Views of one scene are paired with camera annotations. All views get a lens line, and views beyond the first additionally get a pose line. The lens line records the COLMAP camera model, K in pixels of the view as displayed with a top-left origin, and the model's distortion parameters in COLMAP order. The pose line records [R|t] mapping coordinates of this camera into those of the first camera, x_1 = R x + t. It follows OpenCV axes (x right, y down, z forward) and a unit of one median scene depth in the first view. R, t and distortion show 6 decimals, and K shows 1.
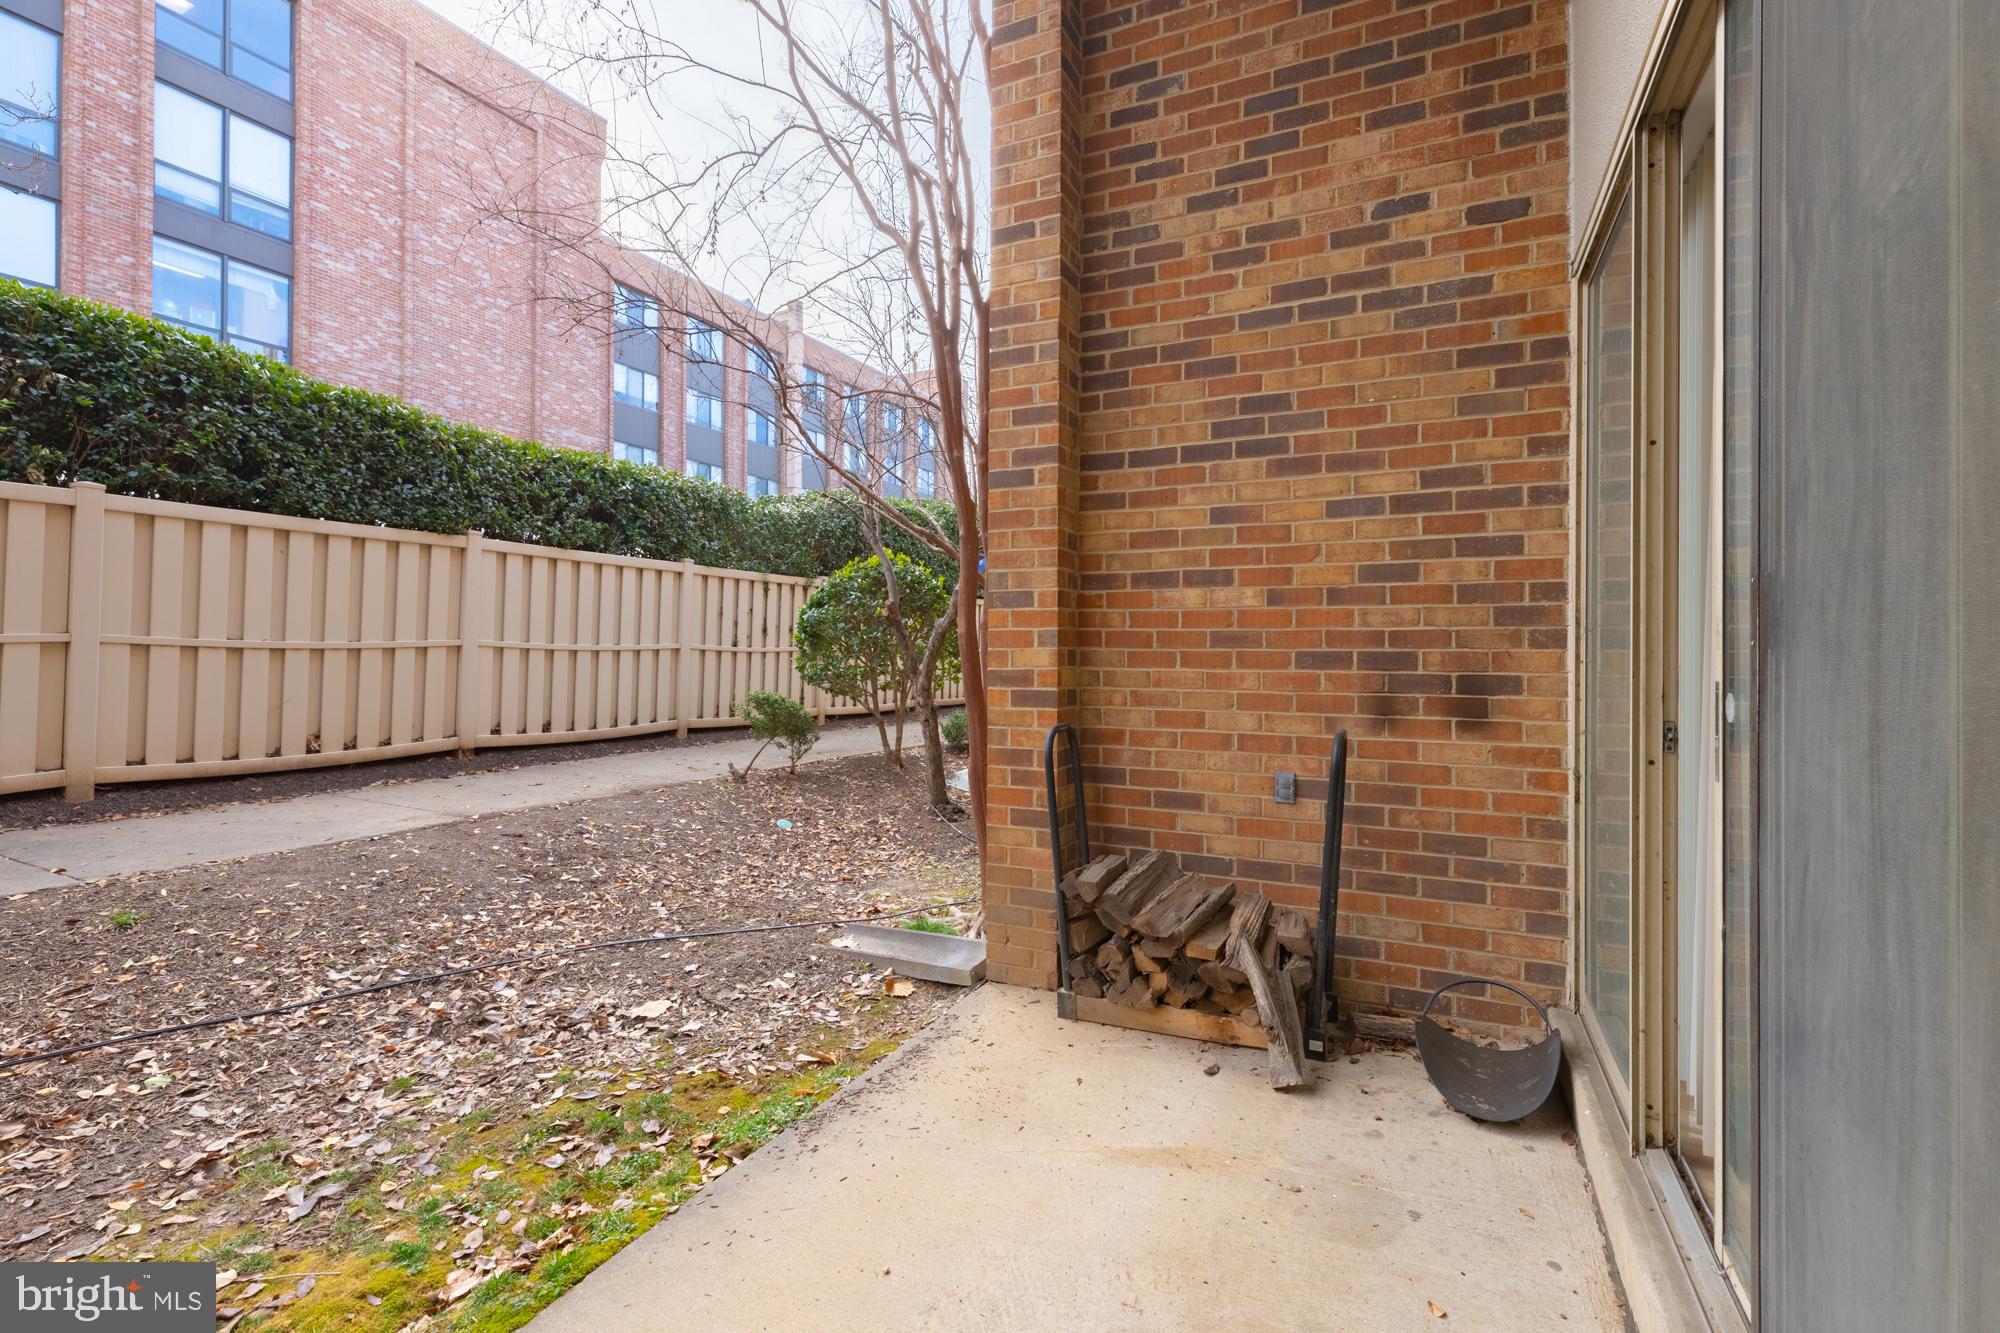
lens RADIAL K [[891.4, 0, 1002.7], [0, 891.4, 646.8], [0, 0, 1]] dist [0.000386, 0.000288]
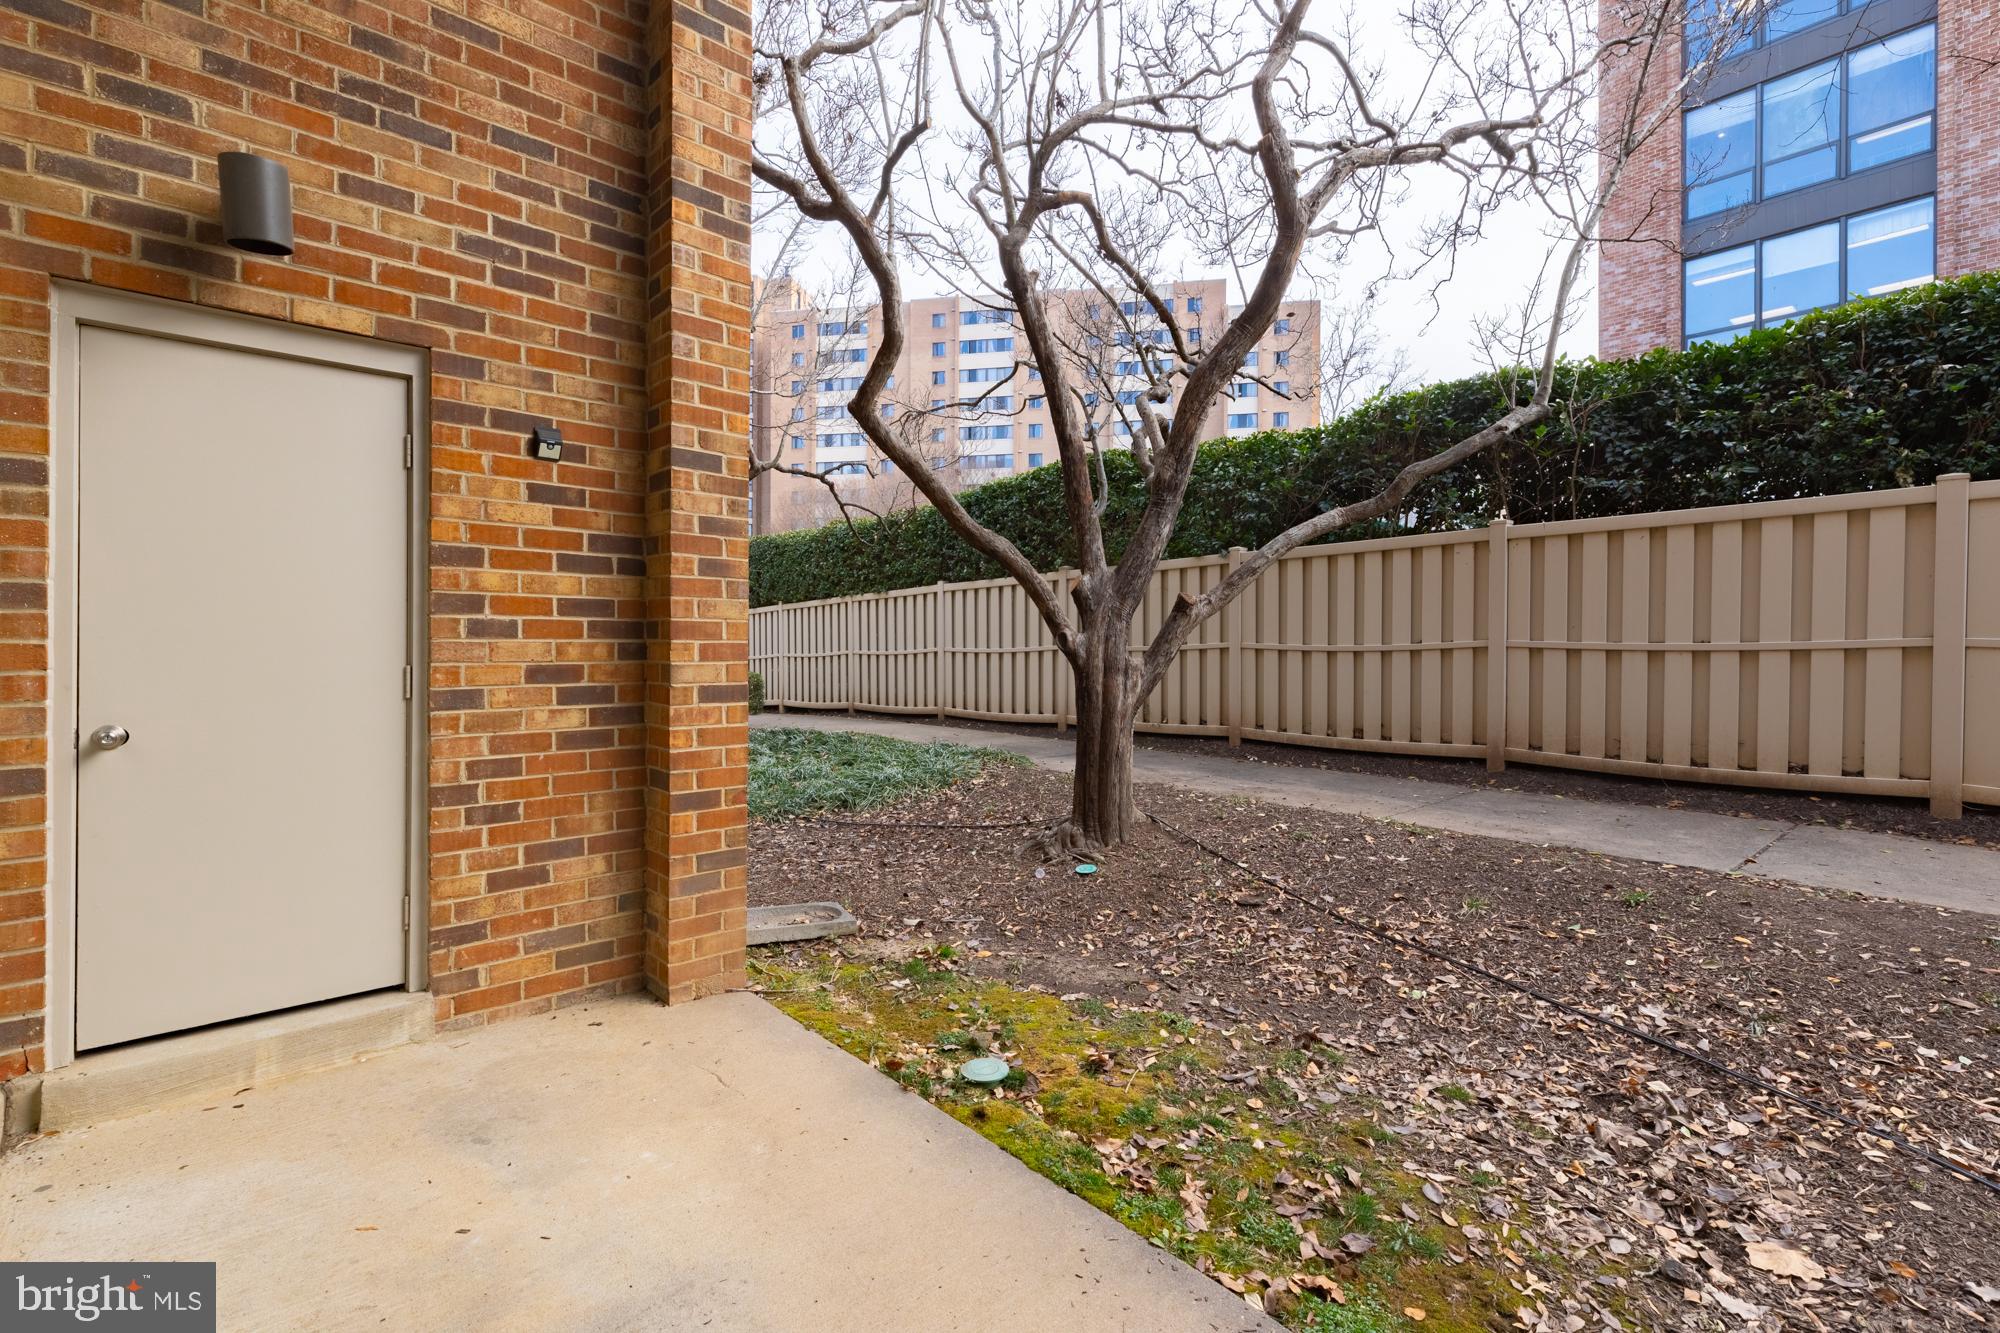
lens RADIAL K [[891.4, 0, 1002.7], [0, 891.4, 646.8], [0, 0, 1]] dist [0.000386, 0.000288]
pose [[-0.384381, -0.008025, -0.923140, 0.381441], [-0.000770, 0.999965, -0.008373, 0.006090], [0.923174, -0.002508, -0.384374, 0.811979]]
